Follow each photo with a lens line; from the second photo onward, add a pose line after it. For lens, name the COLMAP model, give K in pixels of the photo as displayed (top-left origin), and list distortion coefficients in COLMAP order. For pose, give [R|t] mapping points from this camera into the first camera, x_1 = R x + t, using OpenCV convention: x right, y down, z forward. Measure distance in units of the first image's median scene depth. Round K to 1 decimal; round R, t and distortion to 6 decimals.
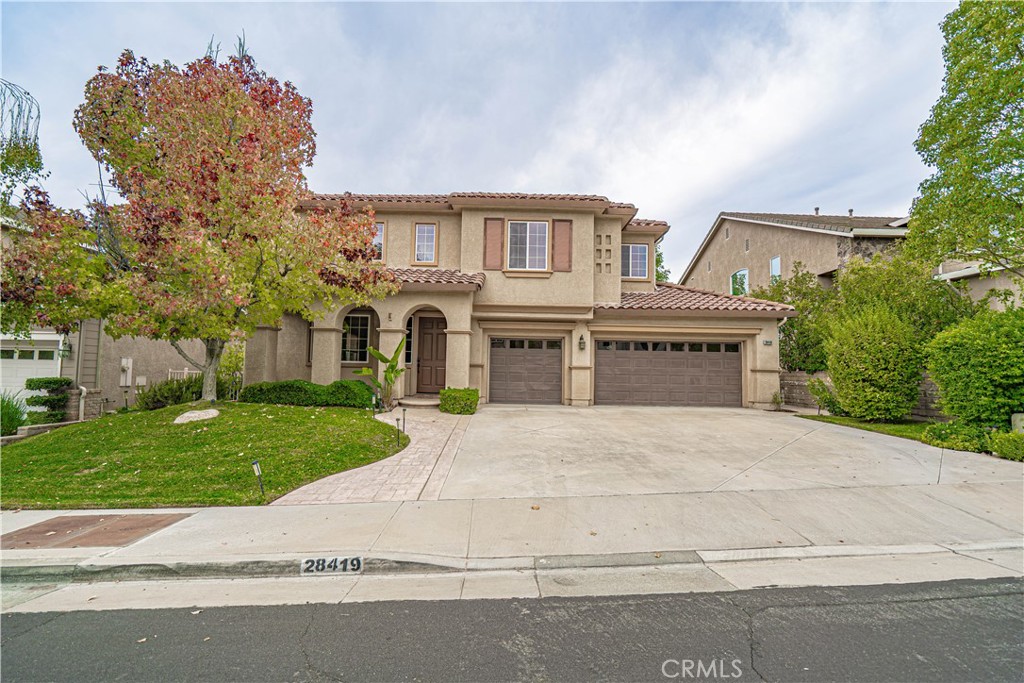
lens RADIAL K [[457.7, 0, 517.2], [0, 457.7, 340.5], [0, 0, 1]] dist [-0.007120, 0.003520]
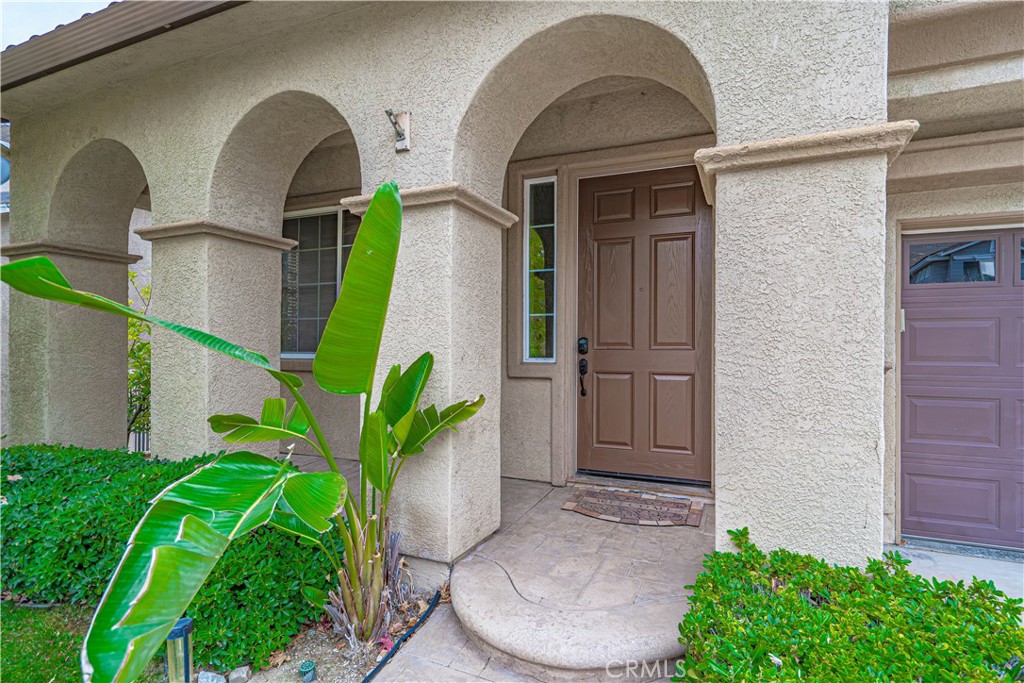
lens RADIAL K [[514.7, 0, 511.5], [0, 514.7, 341.4], [0, 0, 1]] dist [-0.000175, 0.000000]
pose [[0.898468, -0.014518, -0.438800, -0.140532], [0.038803, 0.998168, 0.046427, 0.028291], [0.437322, -0.058740, 0.897385, 0.818246]]
